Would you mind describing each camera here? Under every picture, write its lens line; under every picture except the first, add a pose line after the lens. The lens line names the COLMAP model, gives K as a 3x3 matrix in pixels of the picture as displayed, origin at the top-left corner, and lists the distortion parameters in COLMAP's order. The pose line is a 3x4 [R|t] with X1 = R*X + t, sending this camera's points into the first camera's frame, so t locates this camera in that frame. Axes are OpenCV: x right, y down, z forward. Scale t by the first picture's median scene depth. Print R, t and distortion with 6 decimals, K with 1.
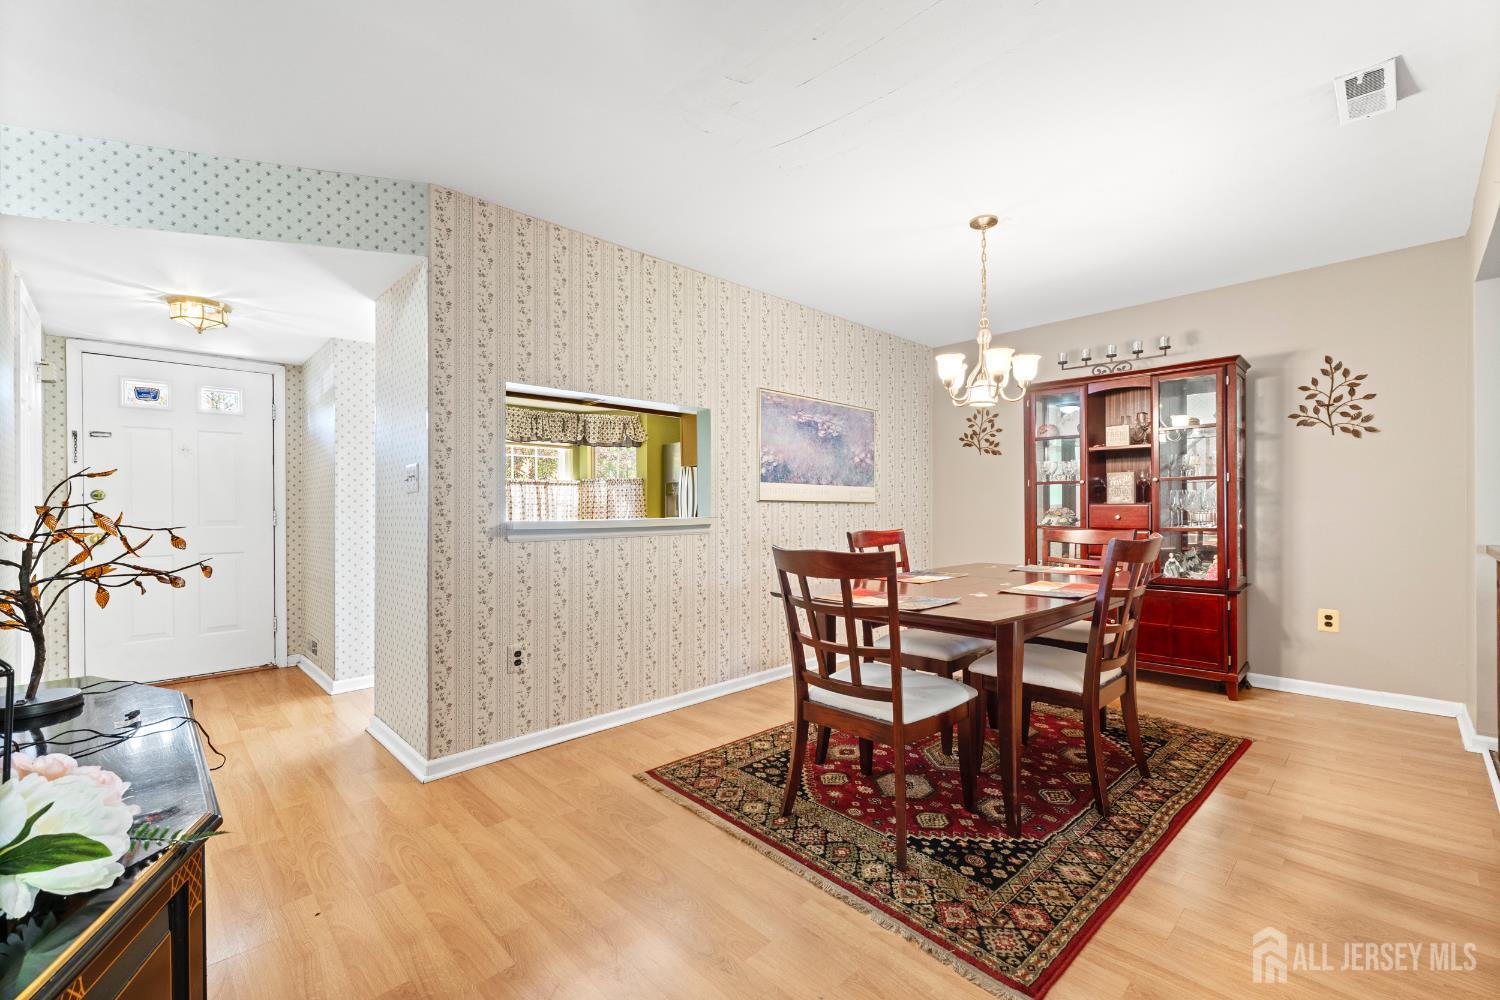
lens RADIAL K [[632.0, 0, 749.9], [0, 632.0, 507.3], [0, 0, 1]] dist [0.001450, 0.000184]
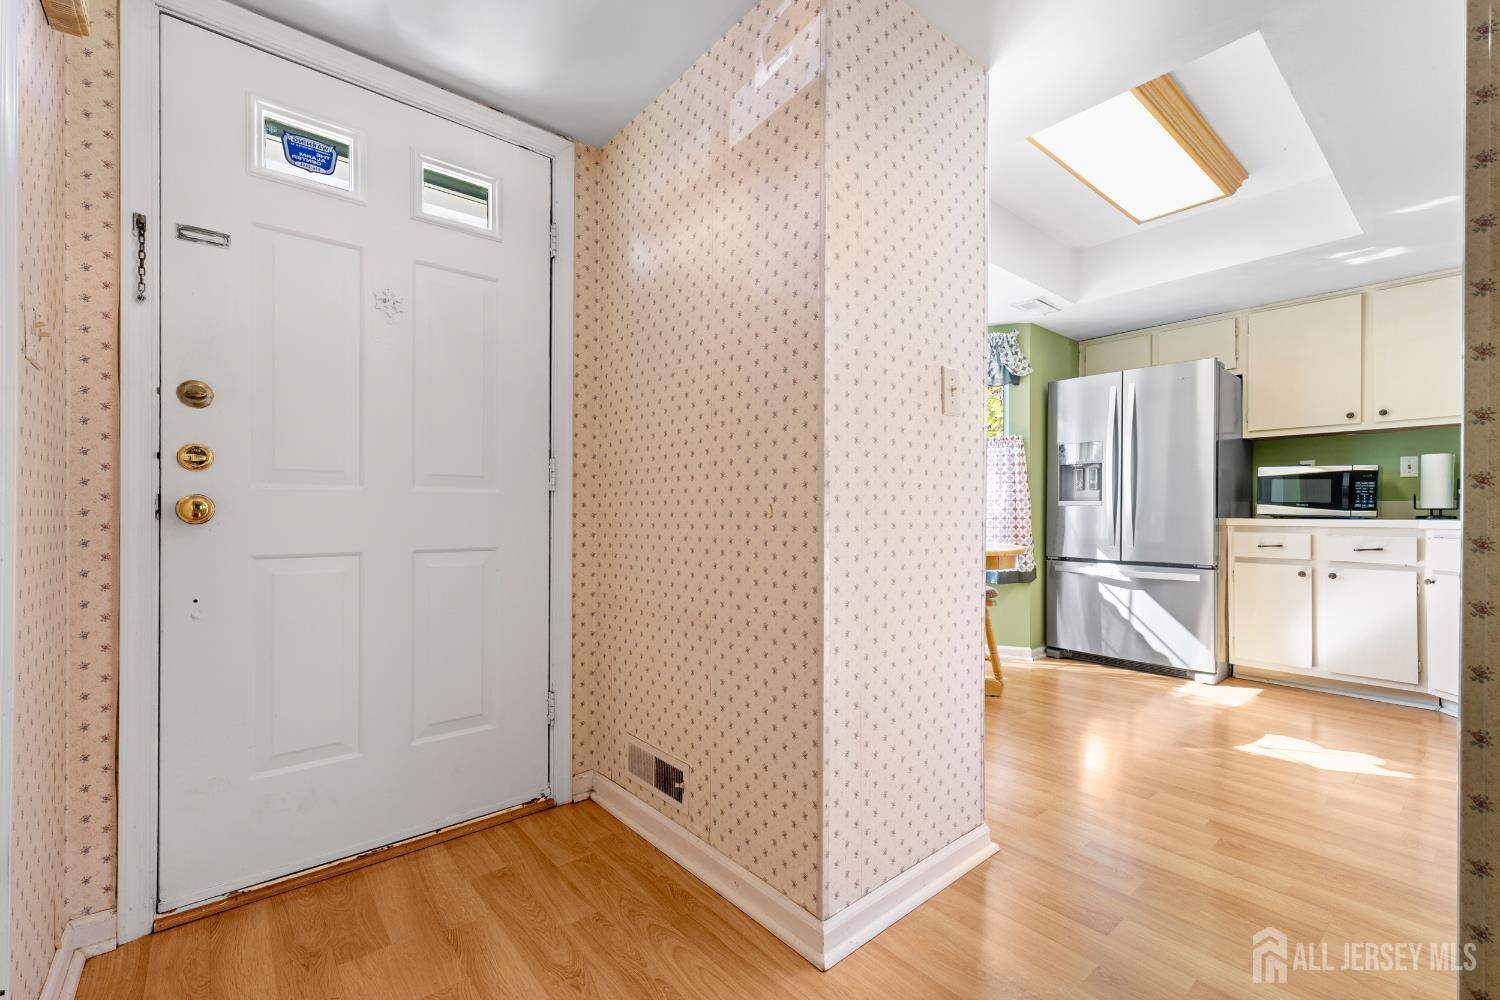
lens RADIAL K [[637.9, 0, 745.0], [0, 637.9, 511.4], [0, 0, 1]] dist [0.000533, -0.000167]
pose [[0.997192, 0.008605, -0.074386, -0.397573], [-0.008647, 0.999963, -0.000242, 0.028895], [0.074382, 0.000885, 0.997229, 0.380266]]
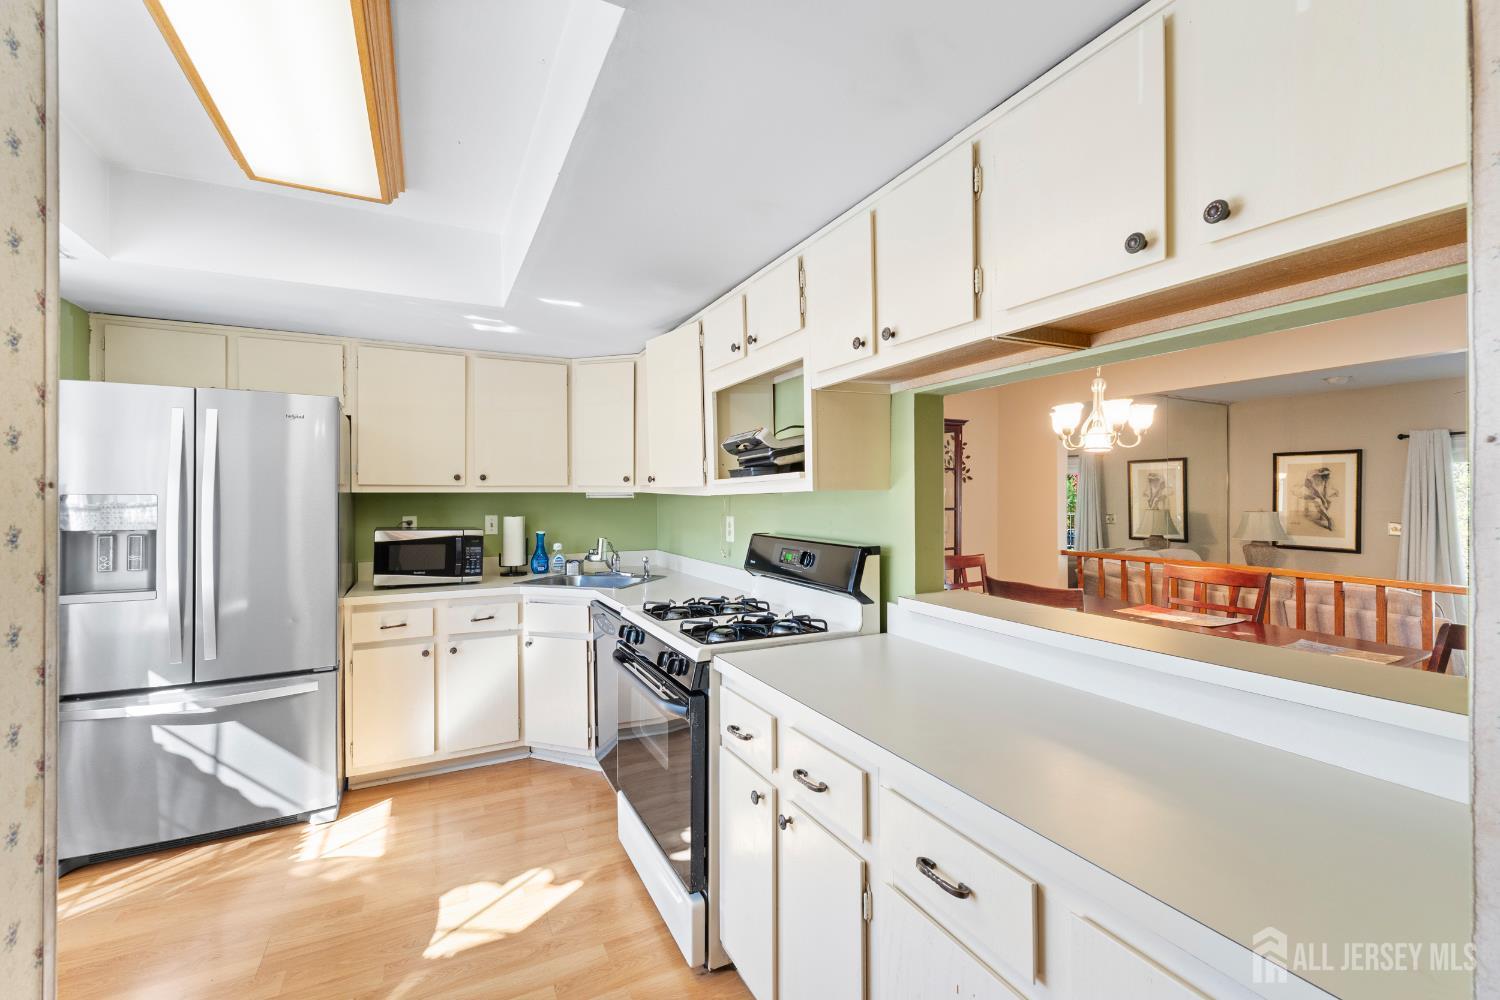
lens RADIAL K [[629.4, 0, 752.7], [0, 629.4, 497.9], [0, 0, 1]] dist [0.001632, 0.000392]
pose [[0.286703, 0.002892, 0.958015, -0.360124], [-0.000509, 0.999996, -0.002866, -0.036642], [-0.958019, 0.000334, 0.286703, 0.565649]]
